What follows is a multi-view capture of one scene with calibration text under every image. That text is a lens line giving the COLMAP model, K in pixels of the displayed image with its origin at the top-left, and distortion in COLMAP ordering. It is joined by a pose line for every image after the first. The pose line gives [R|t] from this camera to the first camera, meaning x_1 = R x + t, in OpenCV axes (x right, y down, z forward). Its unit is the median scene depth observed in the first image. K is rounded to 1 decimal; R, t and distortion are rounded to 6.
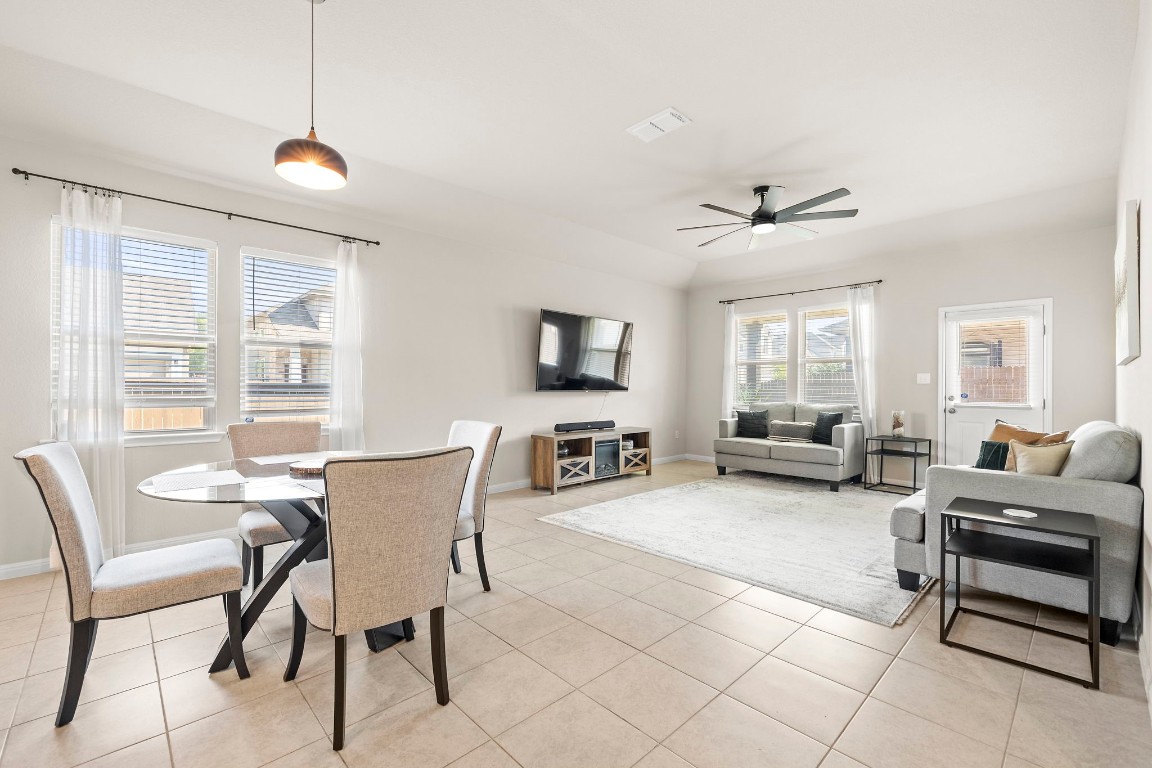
lens RADIAL K [[485.1, 0, 570.1], [0, 485.1, 387.2], [0, 0, 1]] dist [-0.004622, -0.000228]
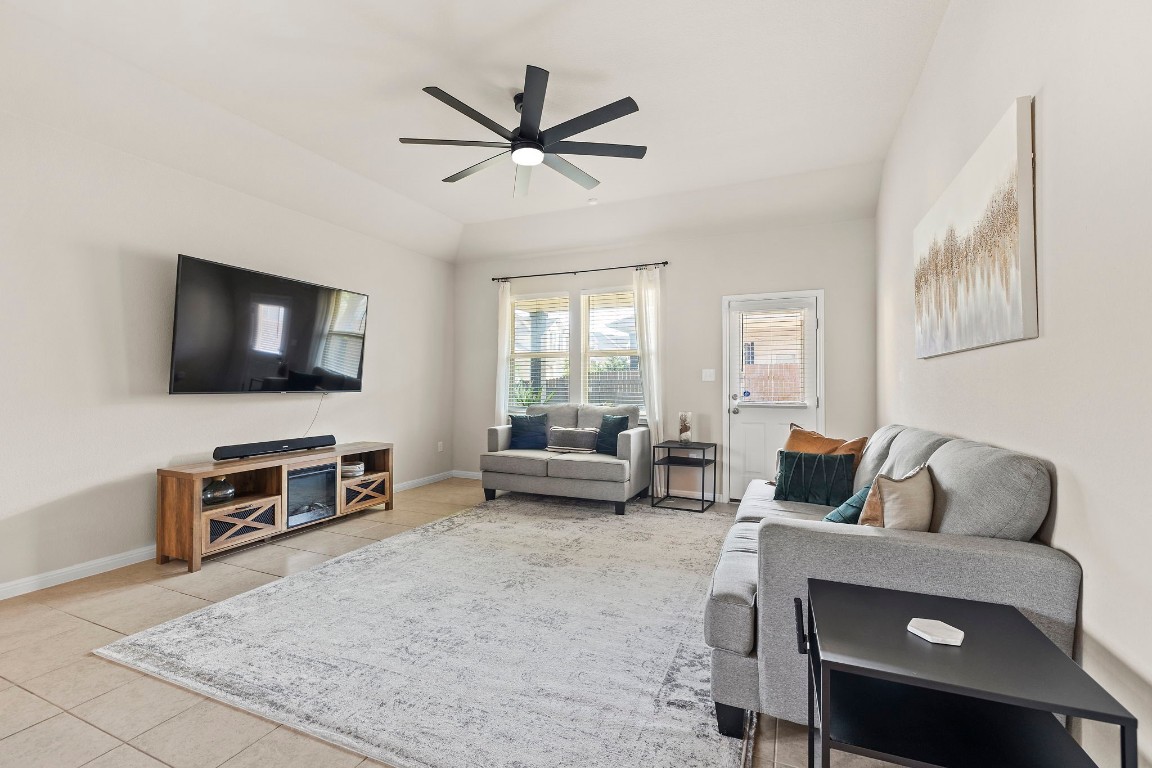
lens RADIAL K [[493.6, 0, 576.0], [0, 493.6, 384.0], [0, 0, 1]] dist [0.000301, -0.000038]
pose [[0.917453, -0.002199, 0.397837, 0.145405], [0.003076, 0.999994, -0.001565, -0.000797], [-0.397831, 0.002660, 0.917455, 0.262510]]
